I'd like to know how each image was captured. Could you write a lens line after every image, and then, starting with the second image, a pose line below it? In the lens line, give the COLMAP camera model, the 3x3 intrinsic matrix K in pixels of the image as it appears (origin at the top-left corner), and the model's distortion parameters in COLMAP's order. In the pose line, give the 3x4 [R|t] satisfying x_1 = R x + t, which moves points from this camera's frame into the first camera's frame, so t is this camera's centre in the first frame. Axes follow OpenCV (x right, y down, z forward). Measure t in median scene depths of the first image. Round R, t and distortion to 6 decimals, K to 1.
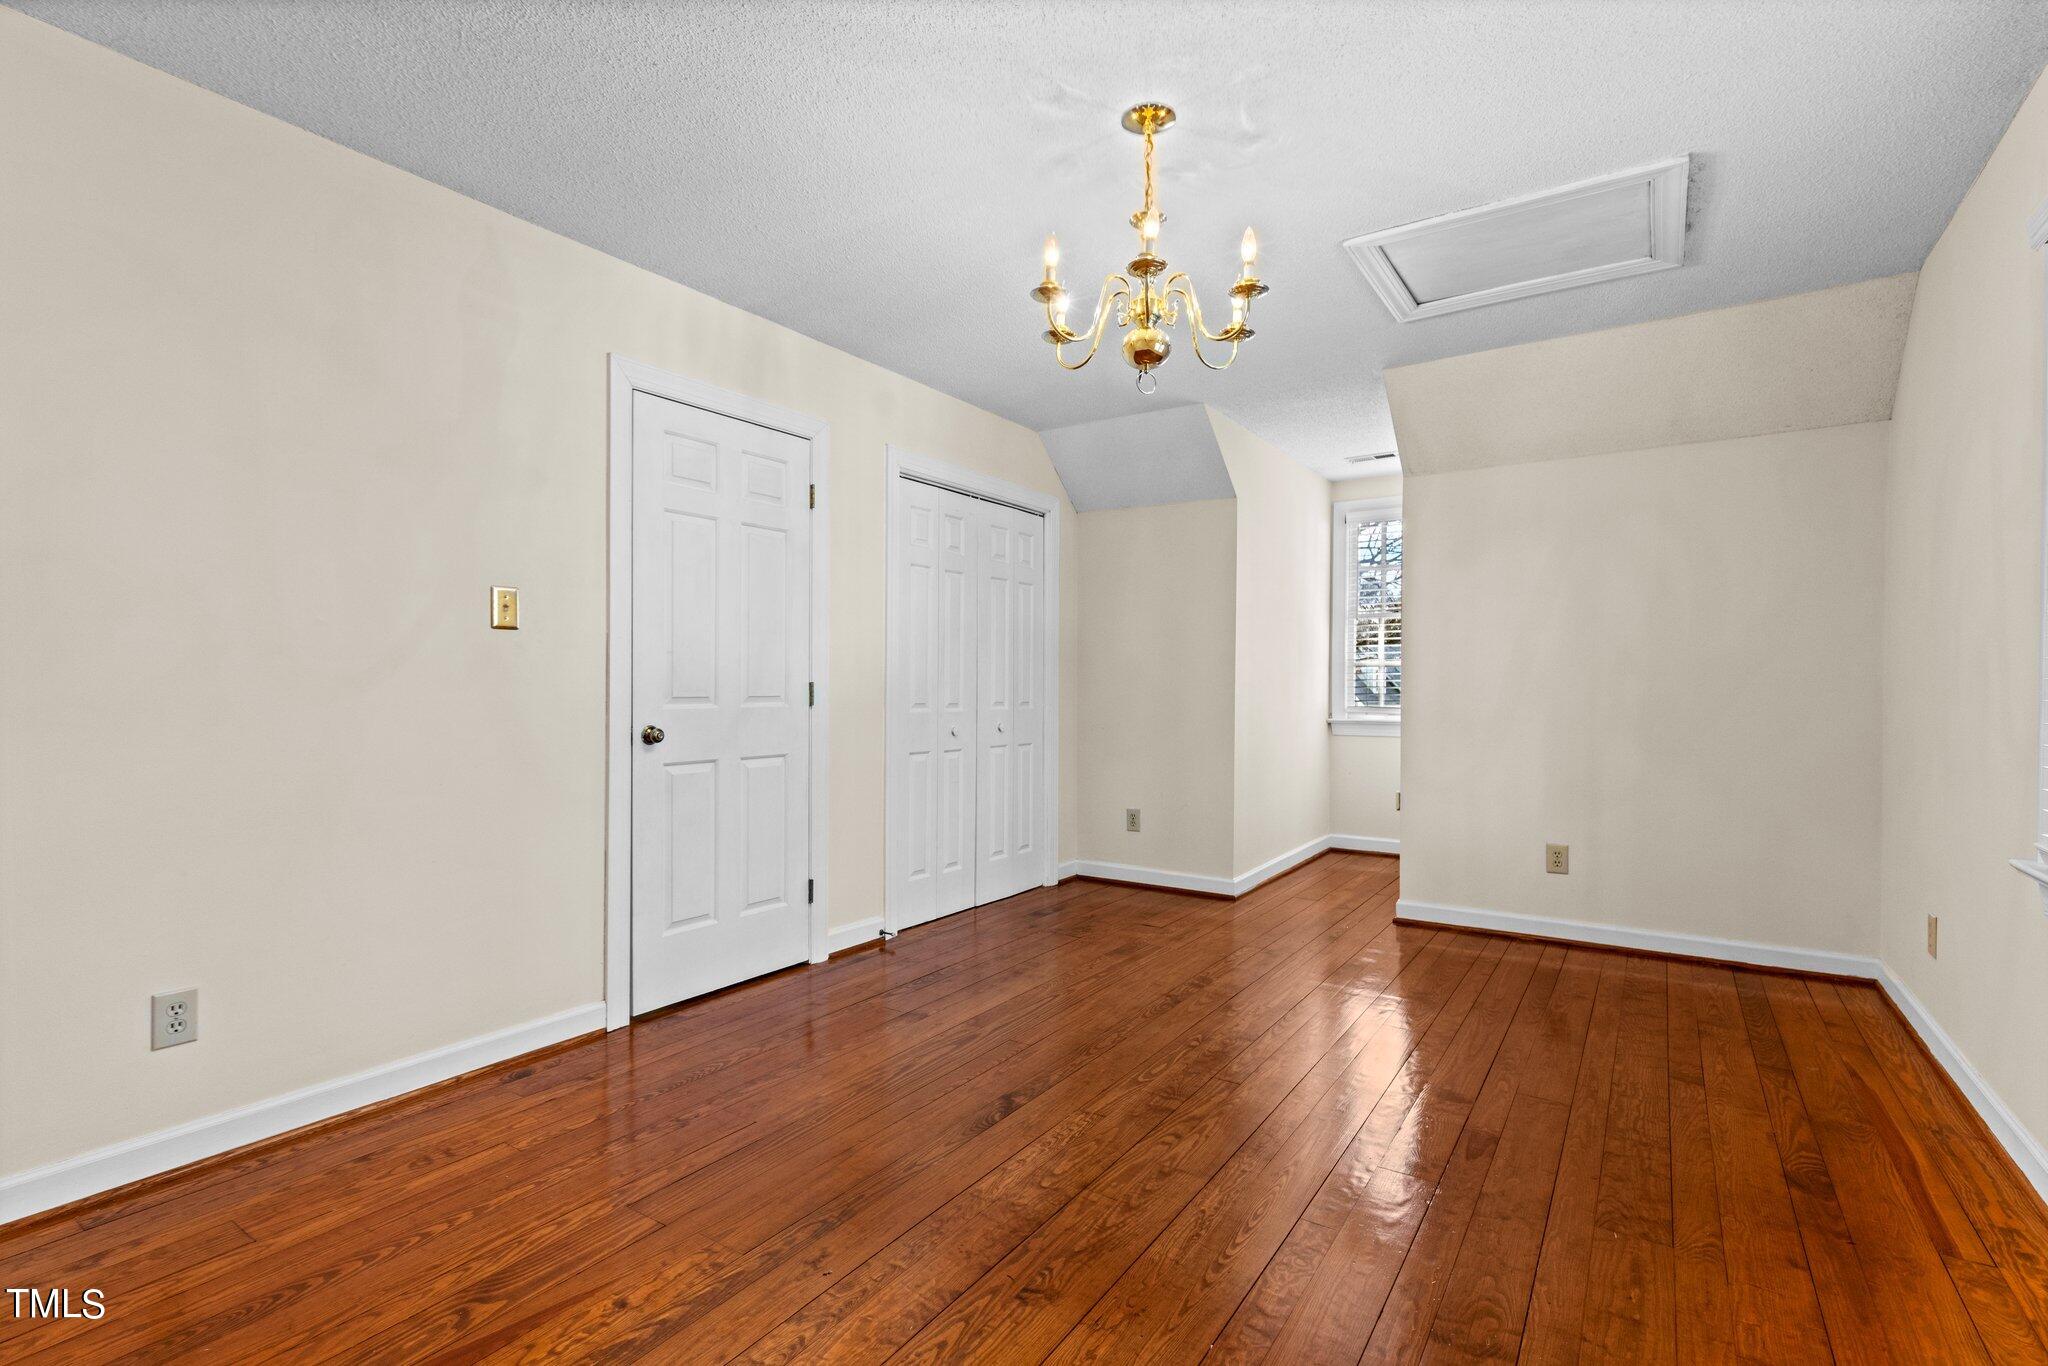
lens RADIAL K [[930.7, 0, 1029.4], [0, 930.7, 678.0], [0, 0, 1]] dist [0.005080, 0.000452]
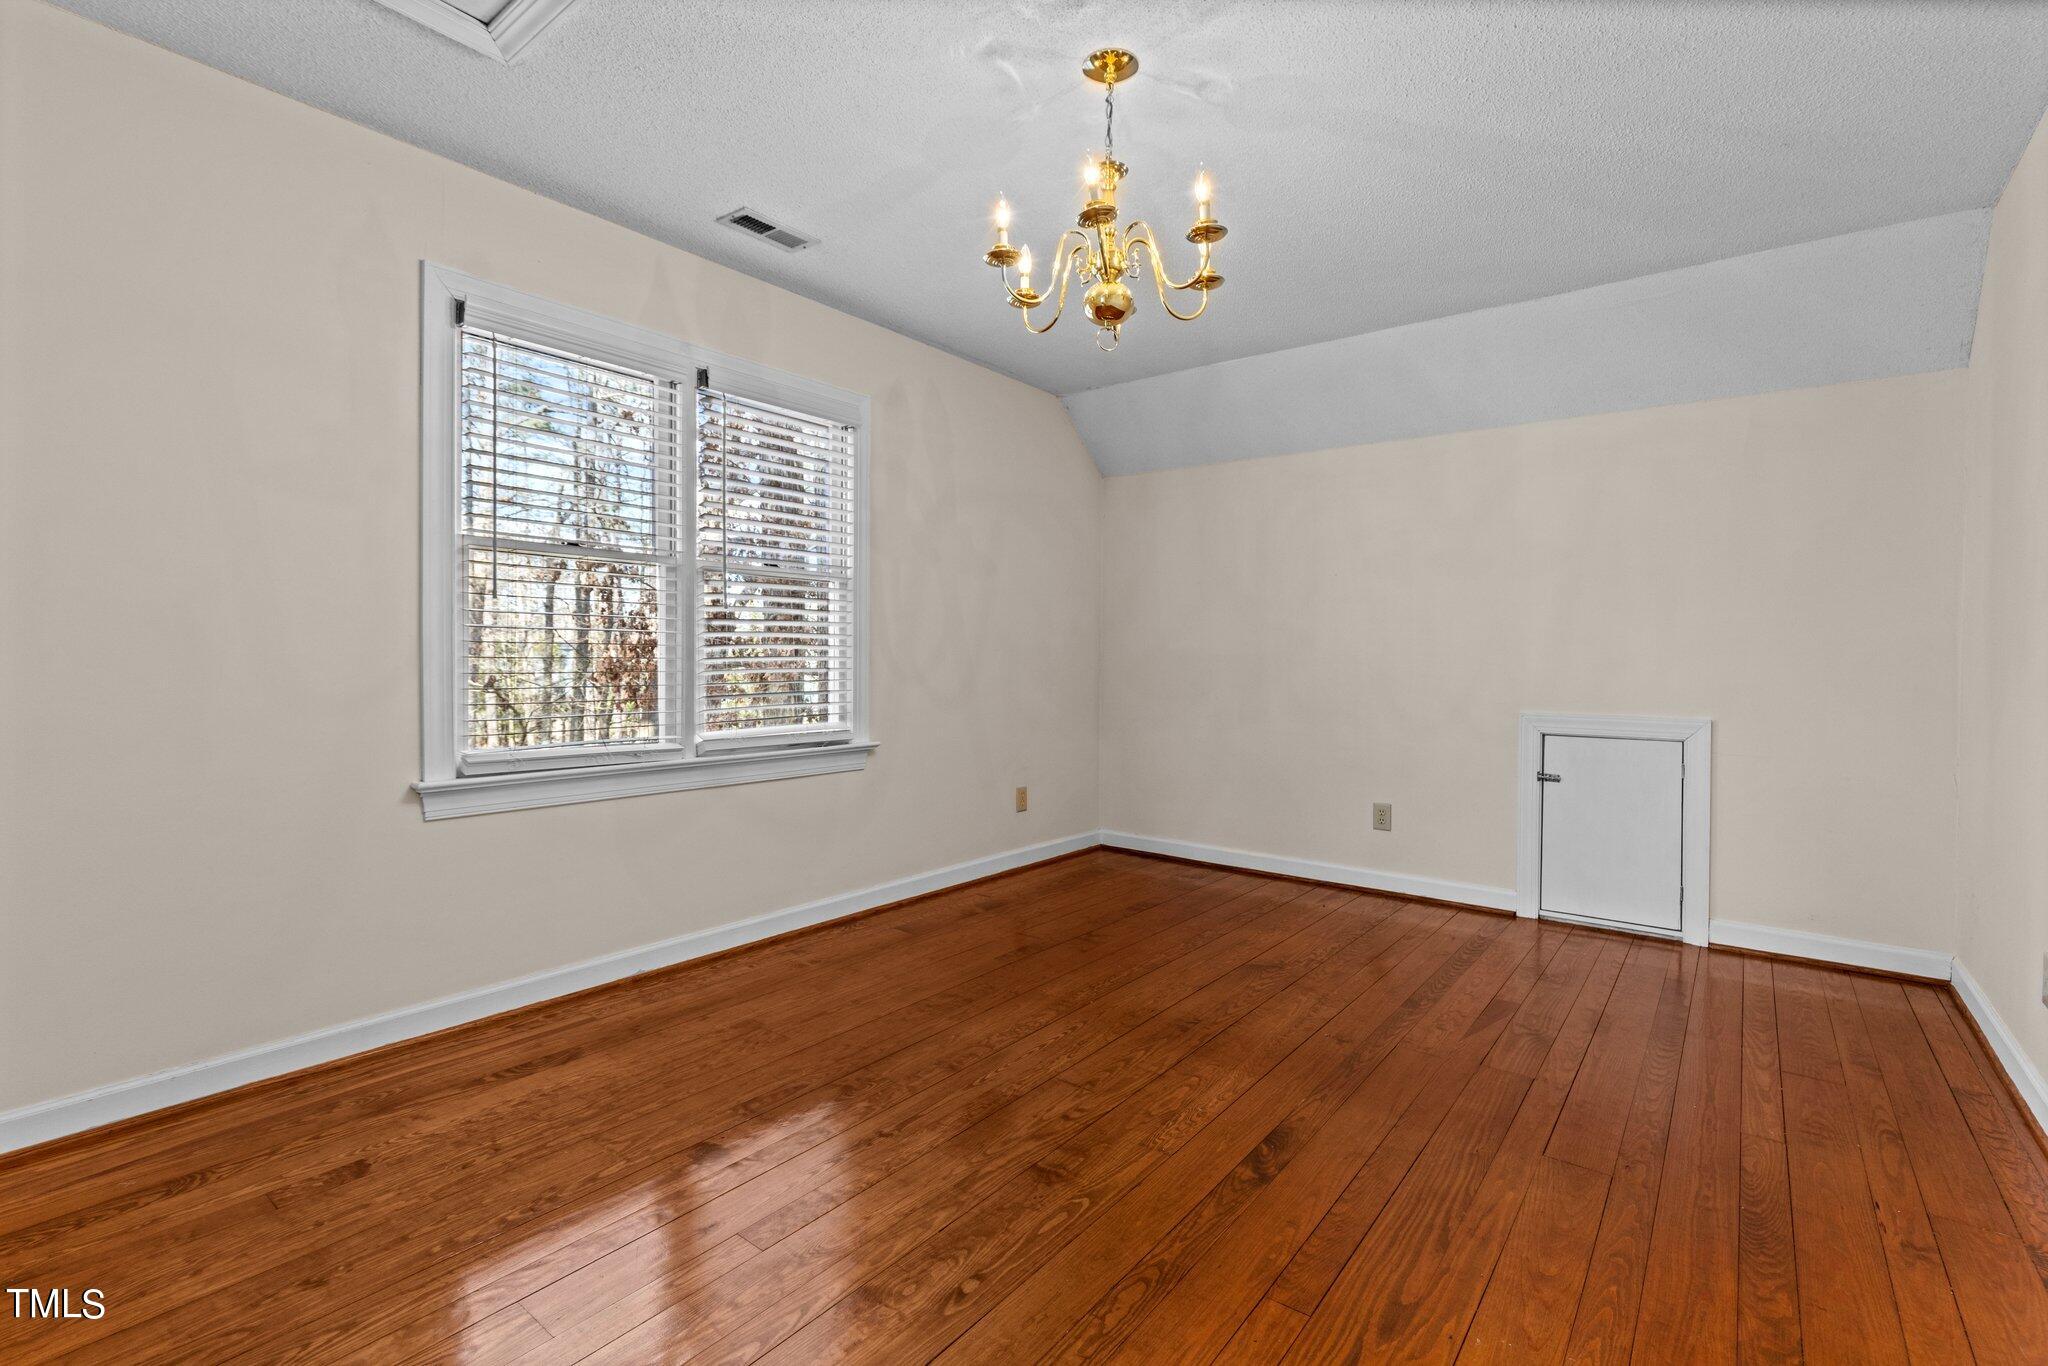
lens RADIAL K [[930.7, 0, 1029.4], [0, 930.7, 678.0], [0, 0, 1]] dist [0.005080, 0.000452]
pose [[-0.997590, -0.011961, 0.068346, 0.136929], [-0.011105, 0.999855, 0.012881, 0.023564], [-0.068490, 0.012091, -0.997579, 1.974189]]
